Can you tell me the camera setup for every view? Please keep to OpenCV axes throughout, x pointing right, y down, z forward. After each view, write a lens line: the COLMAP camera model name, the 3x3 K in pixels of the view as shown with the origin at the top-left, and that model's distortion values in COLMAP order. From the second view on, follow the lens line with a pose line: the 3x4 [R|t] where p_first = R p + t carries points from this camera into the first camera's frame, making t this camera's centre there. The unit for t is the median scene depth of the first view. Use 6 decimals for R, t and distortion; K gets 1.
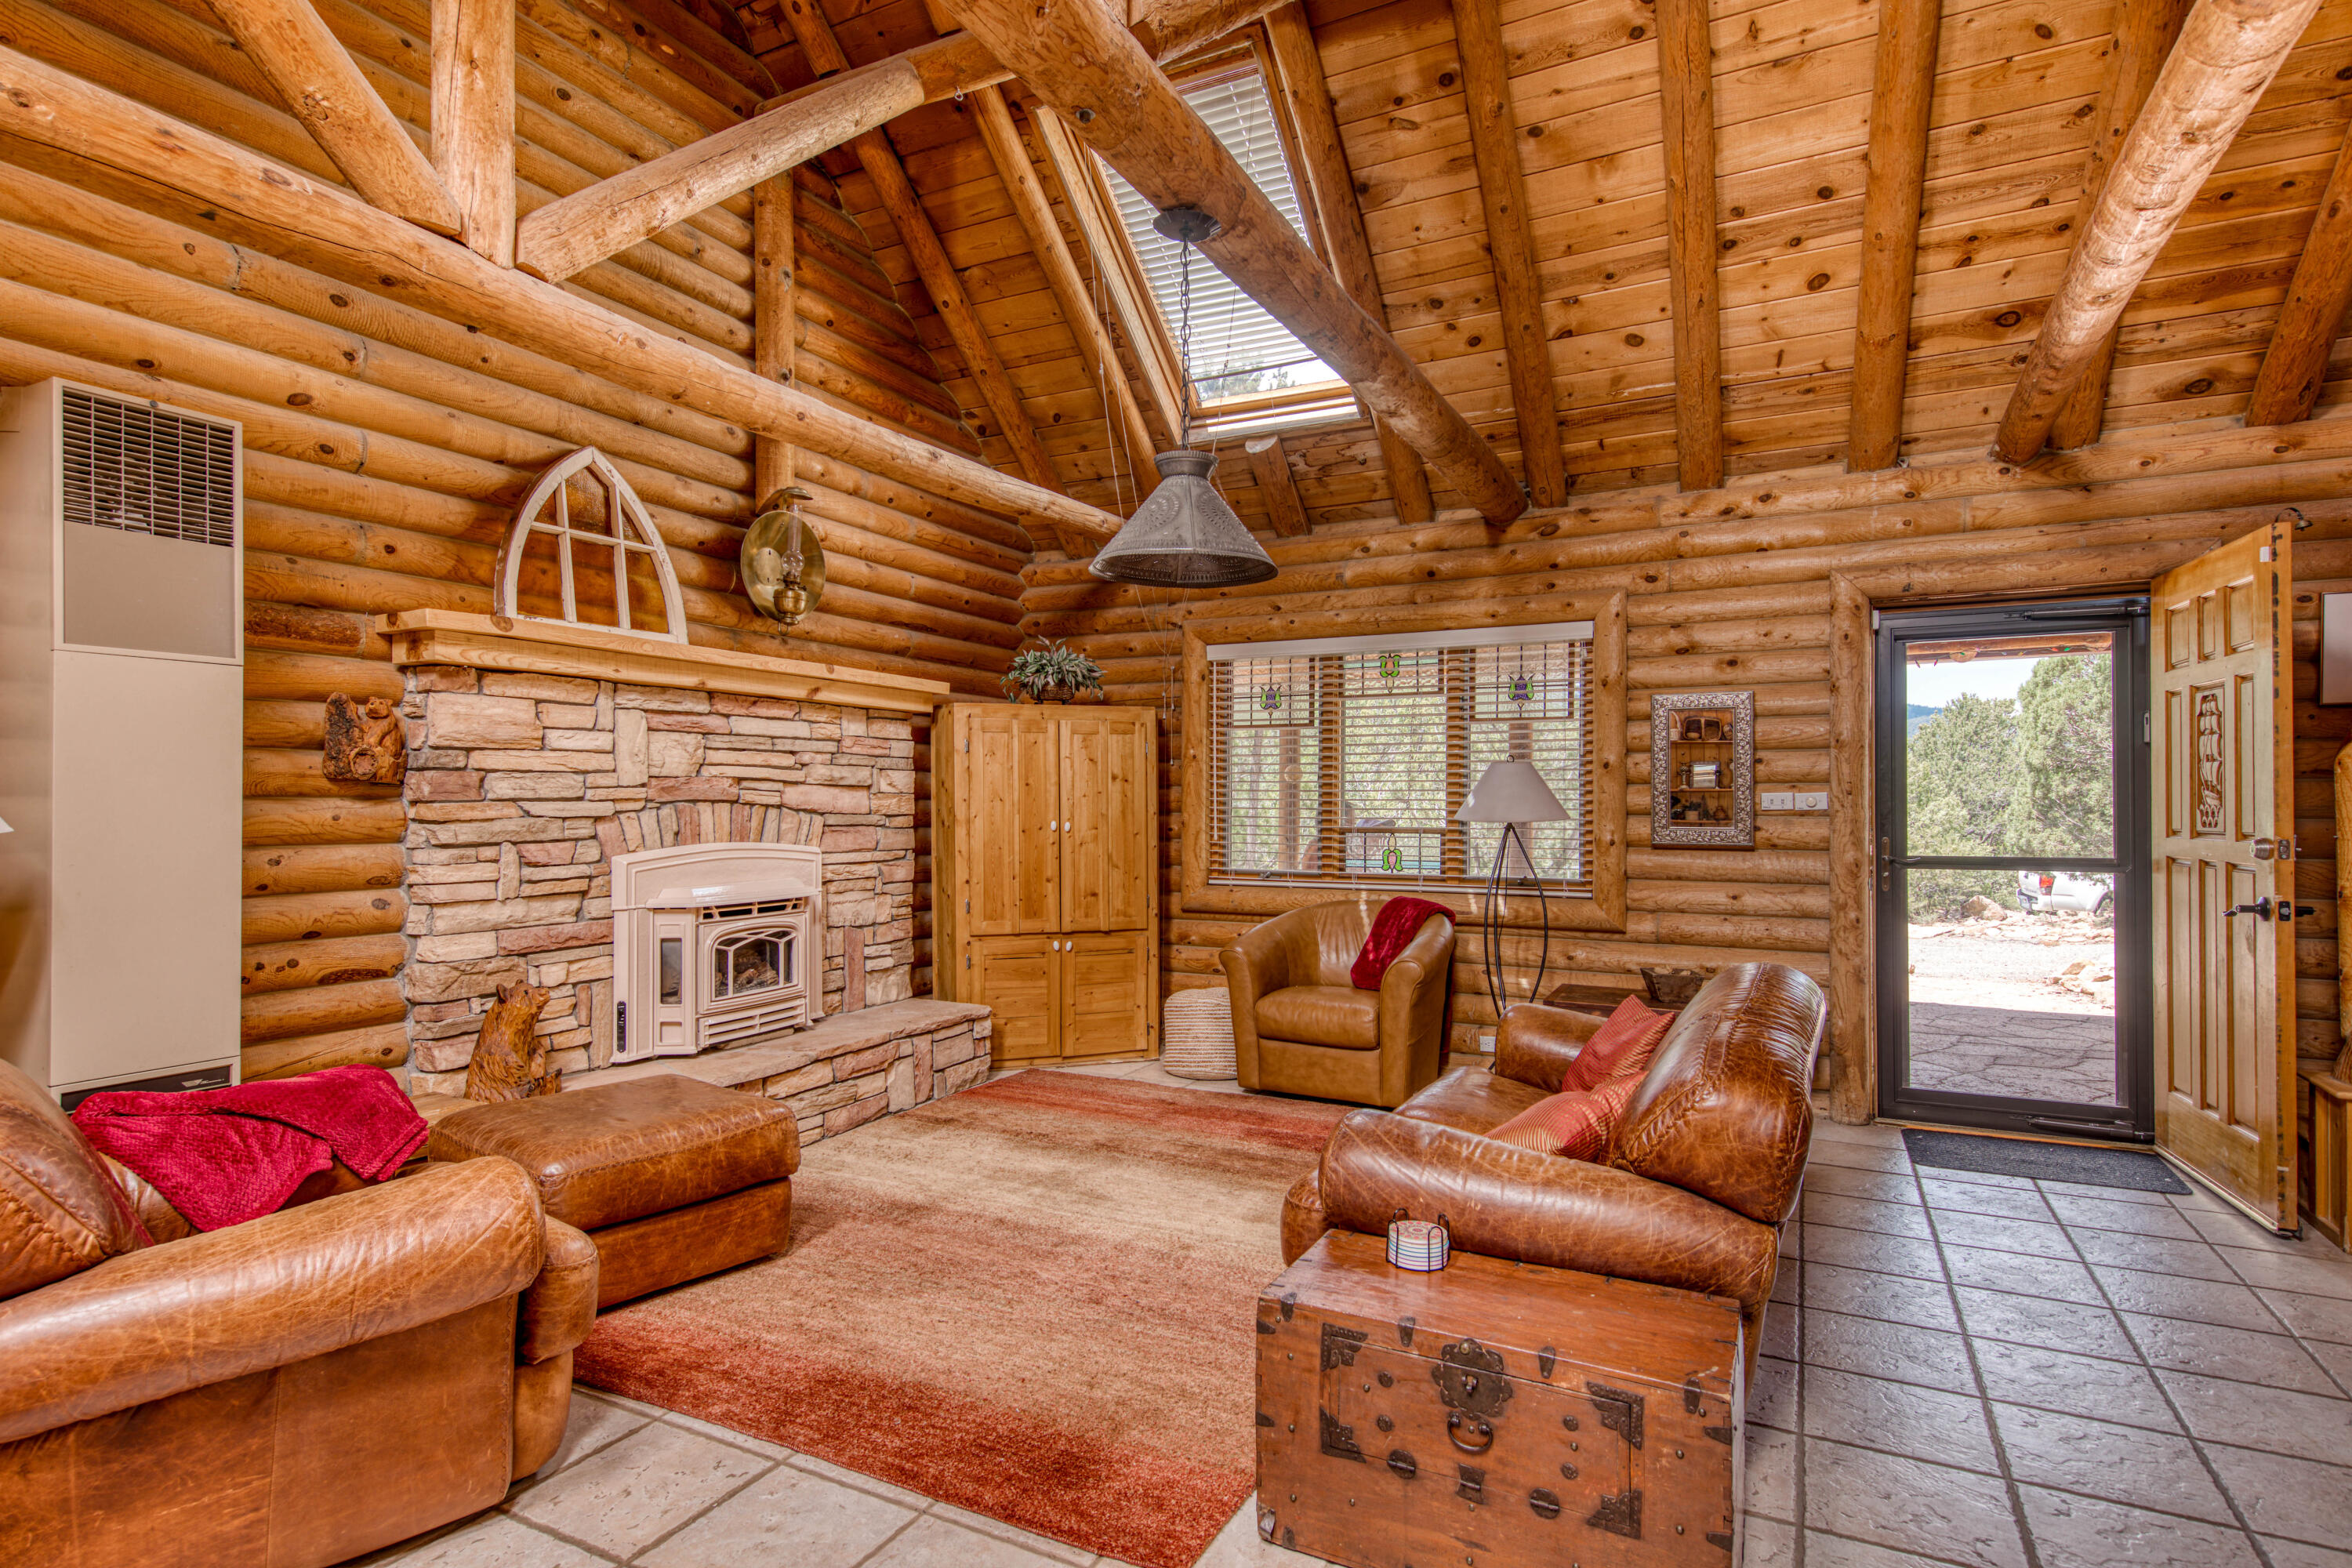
lens RADIAL K [[1267.8, 0, 1081.4], [0, 1267.8, 796.5], [0, 0, 1]] dist [0.003348, 0.000621]
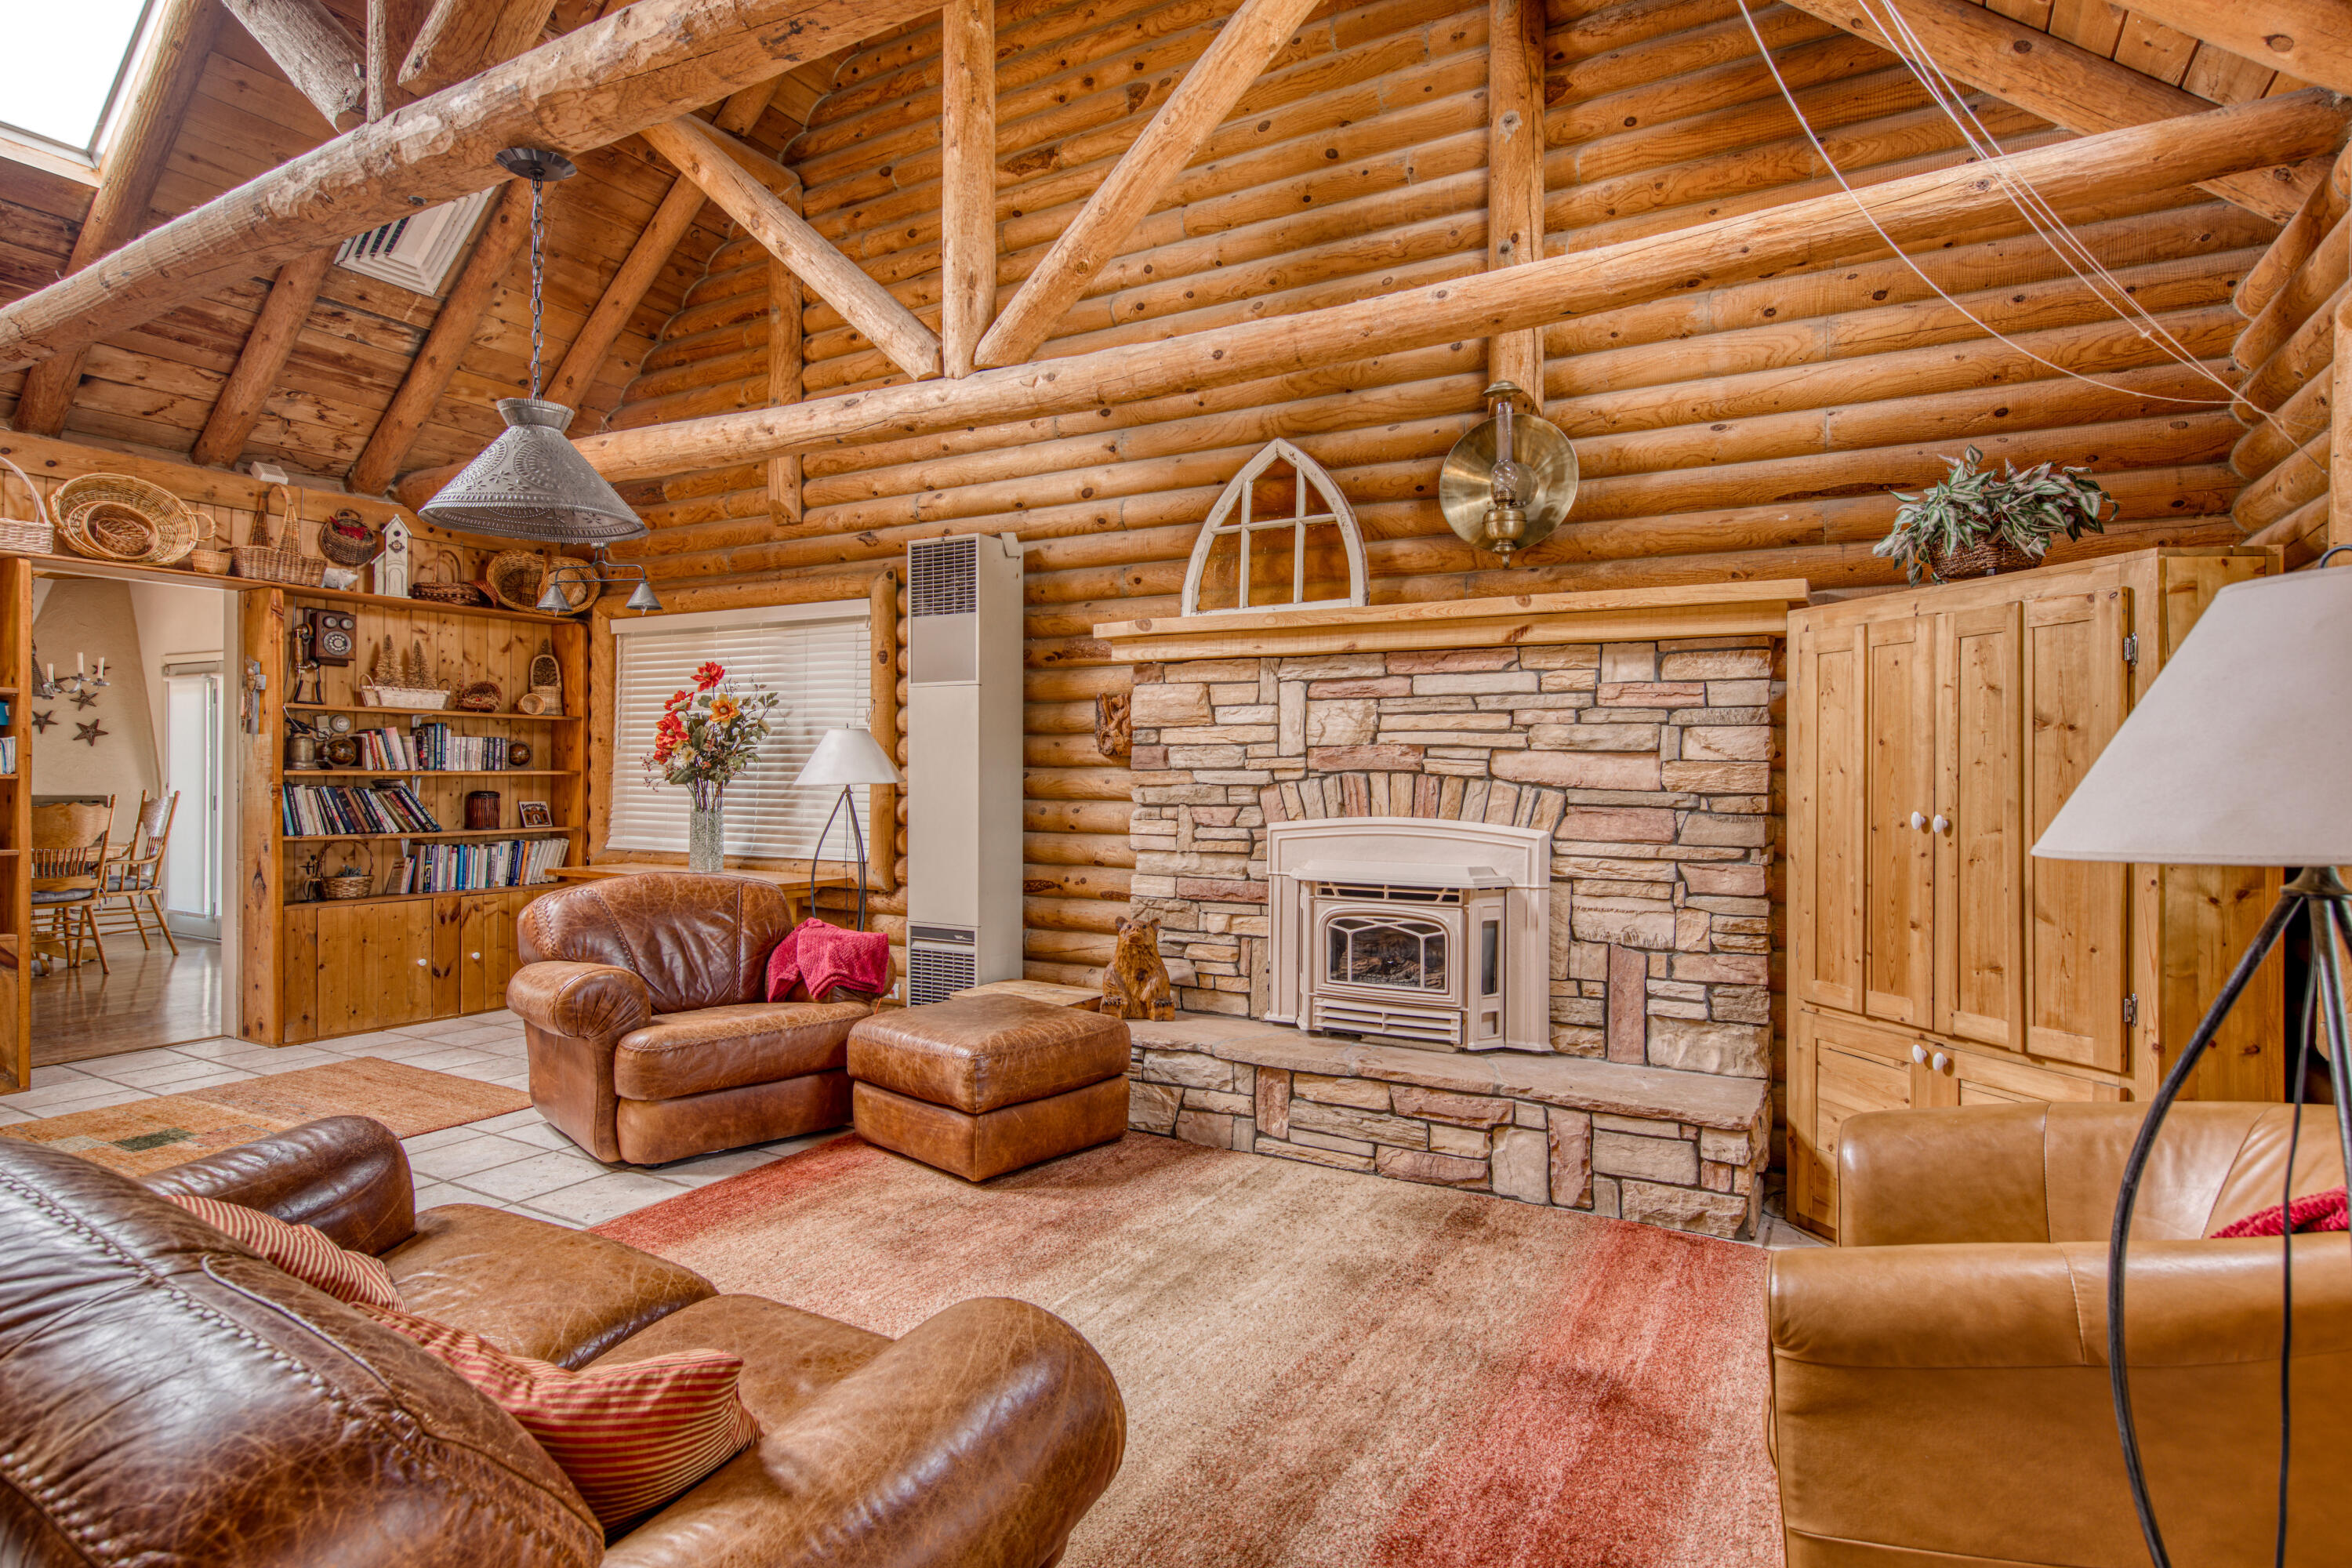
lens RADIAL K [[1193.4, 0, 1217.0], [0, 1193.4, 780.0], [0, 0, 1]] dist [-0.000288, -0.000006]
pose [[-0.001661, 0.006331, -0.999979, 0.601208], [-0.002584, 0.999977, 0.006335, 0.005040], [0.999995, 0.002594, -0.001645, 0.924060]]
